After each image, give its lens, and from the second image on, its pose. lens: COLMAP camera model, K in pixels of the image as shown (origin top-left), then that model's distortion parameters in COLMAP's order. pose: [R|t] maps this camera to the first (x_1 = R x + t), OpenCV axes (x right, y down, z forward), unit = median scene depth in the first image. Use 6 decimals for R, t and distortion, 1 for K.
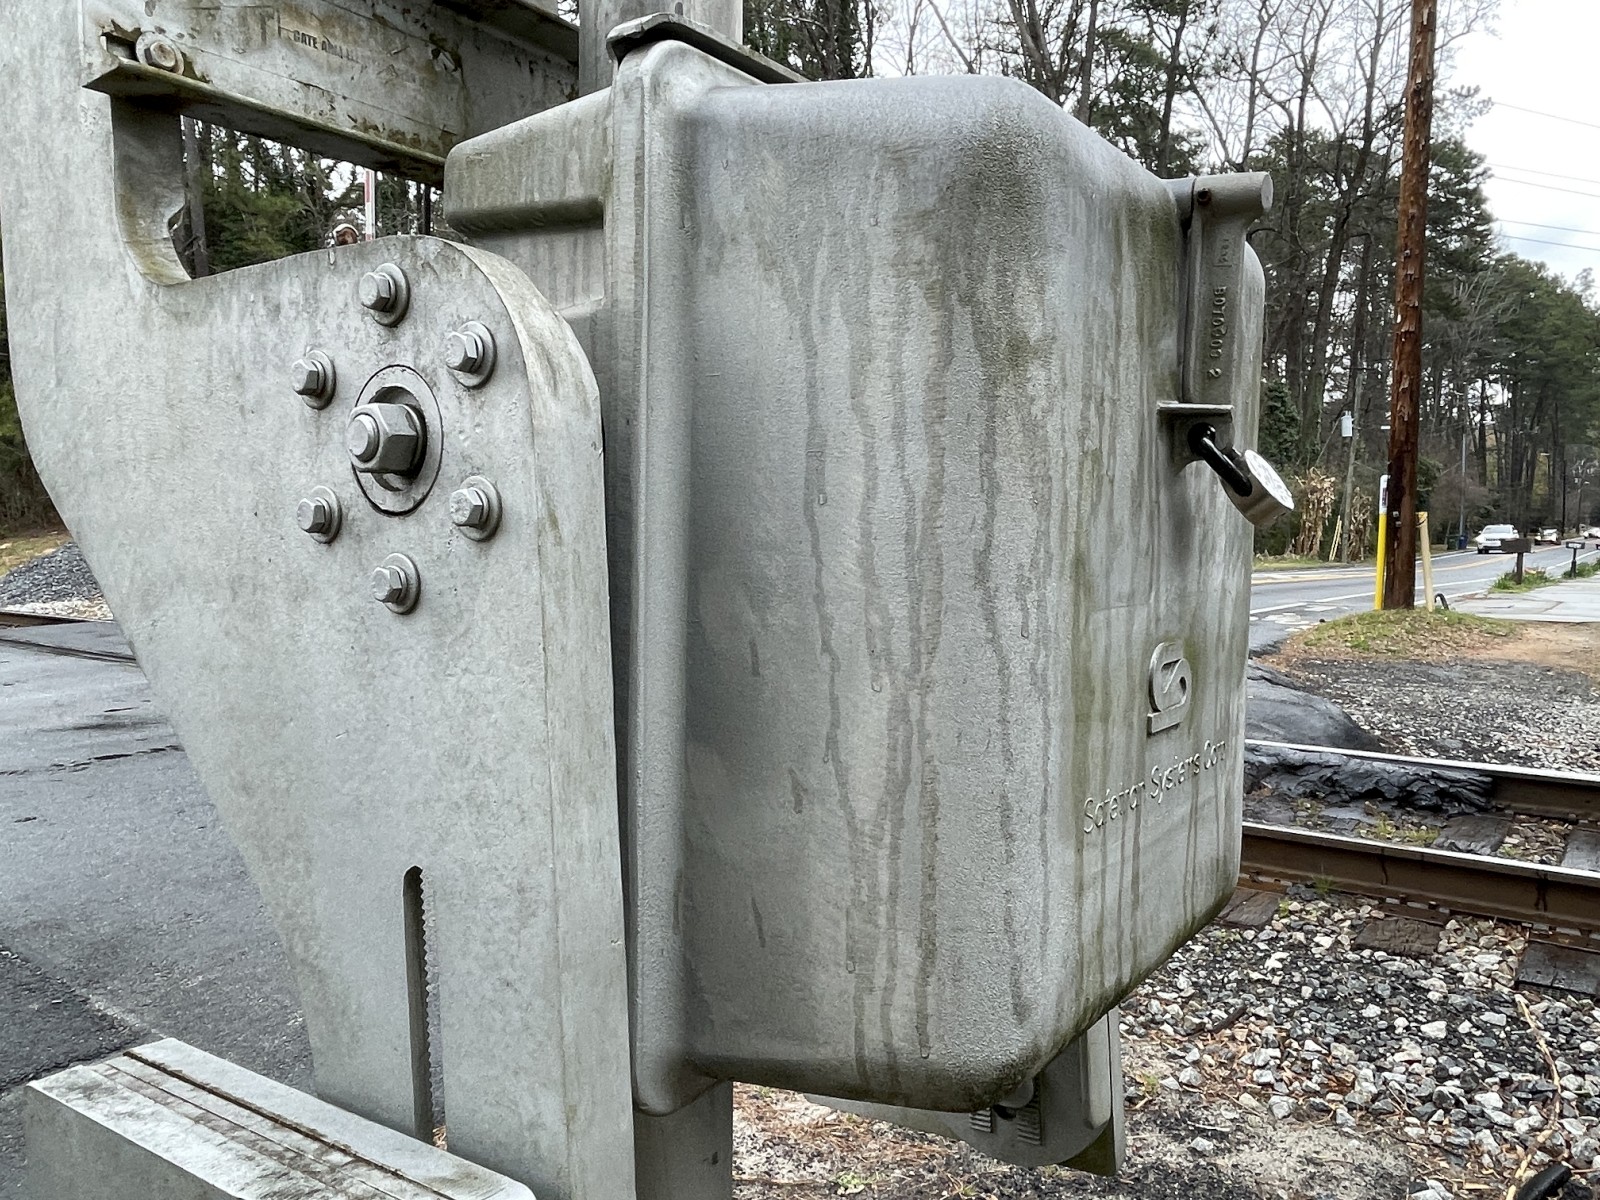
lens RADIAL K [[1218.1, 0, 805.0], [0, 1218.1, 588.1], [0, 0, 1]] dist [0.004521, 0.003060]
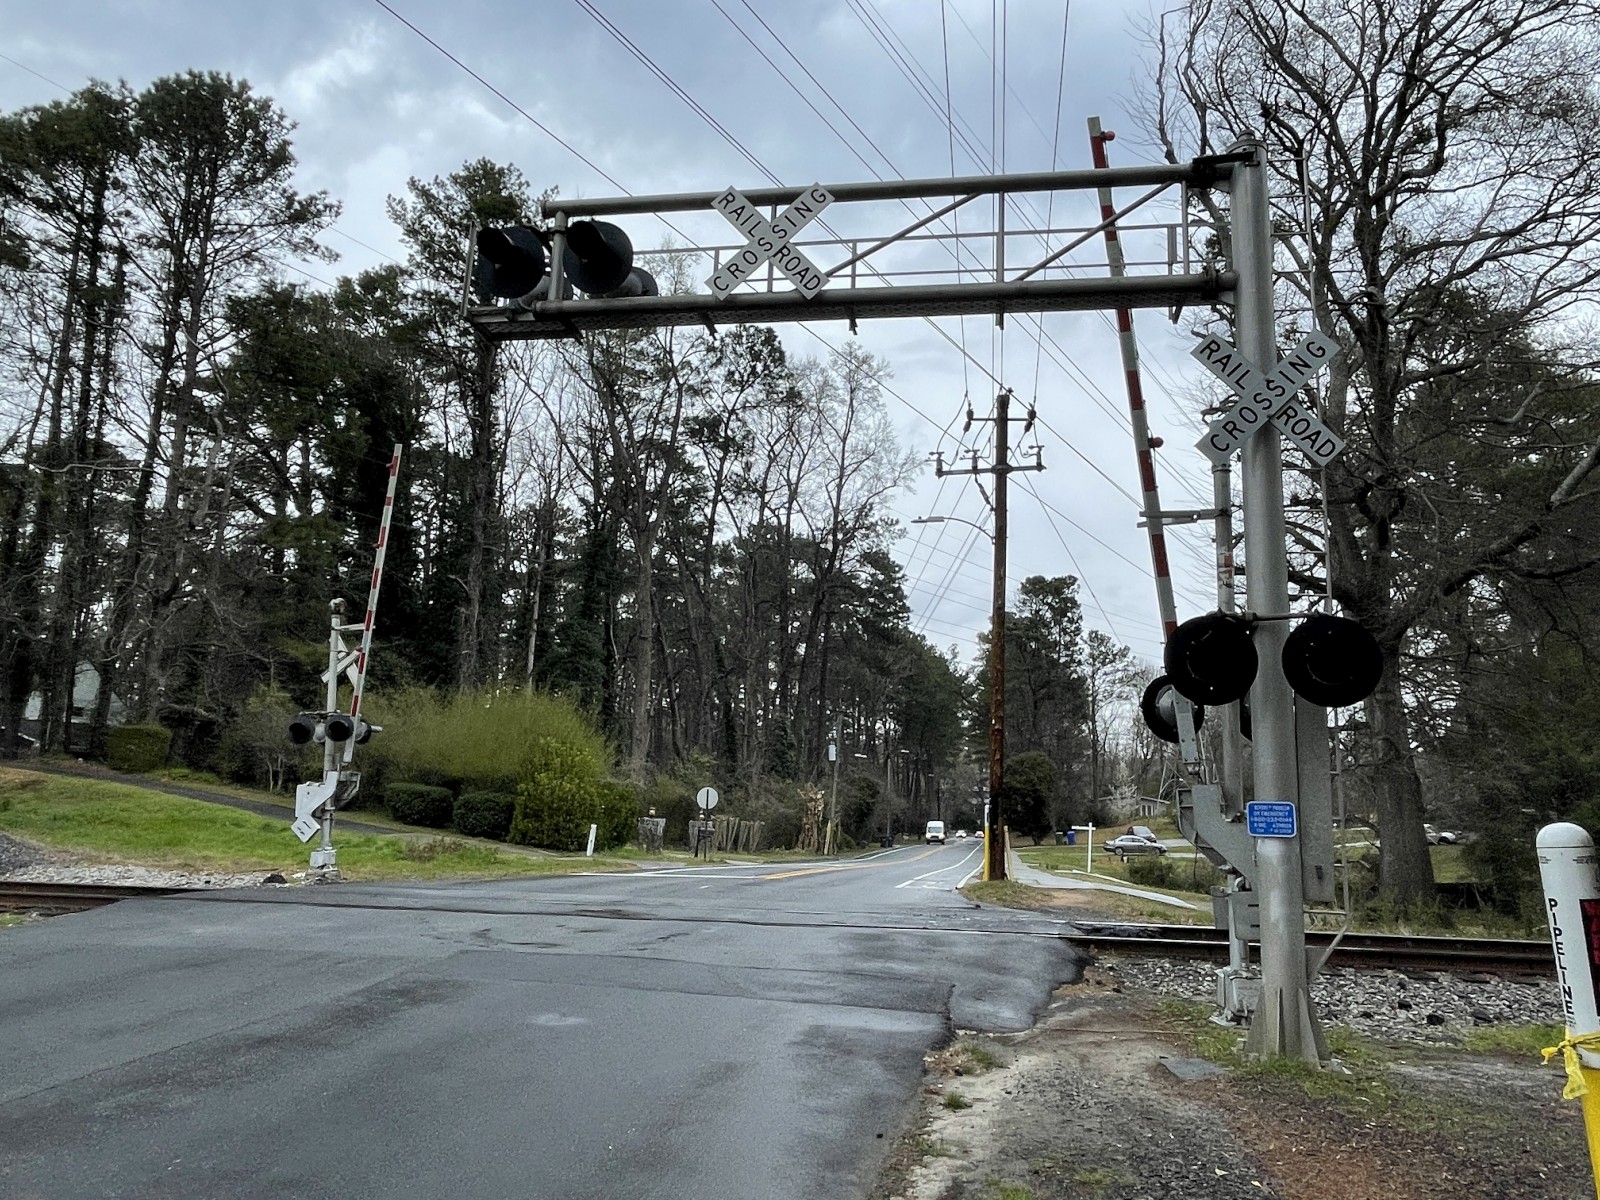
lens RADIAL K [[1098.7, 0, 804.7], [0, 1098.7, 590.5], [0, 0, 1]] dist [0.003985, -0.005826]
pose [[0.900672, 0.111740, 0.419886, -0.090050], [-0.001278, 0.967043, -0.254609, 0.003083], [-0.434499, 0.228783, 0.871131, -0.071393]]
